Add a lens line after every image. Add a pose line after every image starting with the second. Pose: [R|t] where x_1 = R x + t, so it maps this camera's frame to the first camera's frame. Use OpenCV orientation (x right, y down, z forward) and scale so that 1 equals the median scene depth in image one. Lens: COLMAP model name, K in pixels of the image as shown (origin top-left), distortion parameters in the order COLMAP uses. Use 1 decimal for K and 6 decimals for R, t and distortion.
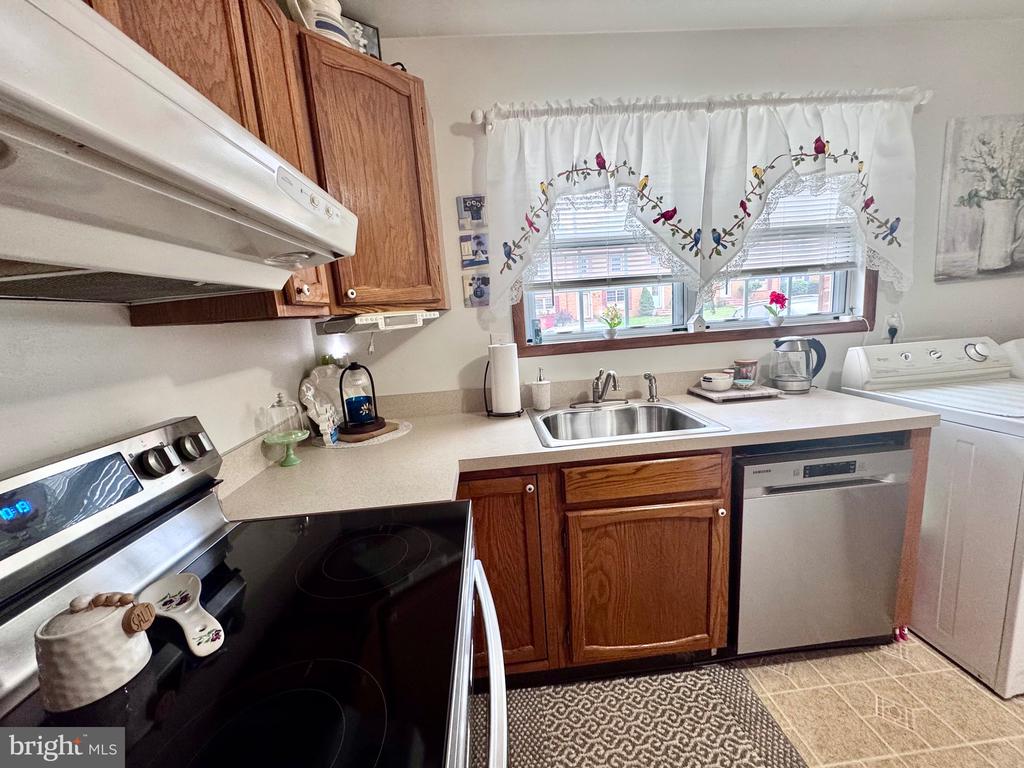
lens RADIAL K [[411.5, 0, 515.8], [0, 411.5, 383.0], [0, 0, 1]] dist [-0.008287, 0.002606]
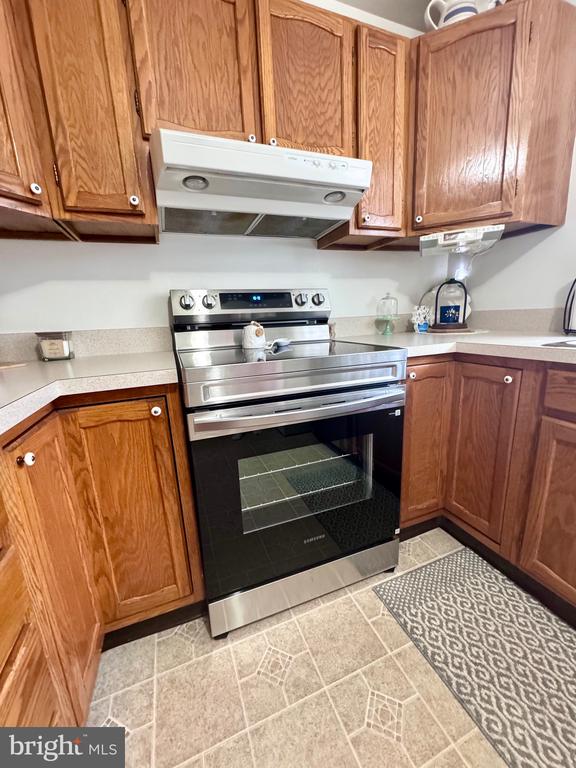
lens RADIAL K [[308.6, 0, 288.4], [0, 308.6, 382.2], [0, 0, 1]] dist [-0.008287, 0.002606]
pose [[0.302201, 0.257585, -0.917782, 0.573946], [-0.132868, 0.964782, 0.227026, 0.148566], [0.943939, 0.053337, 0.325783, 0.182981]]
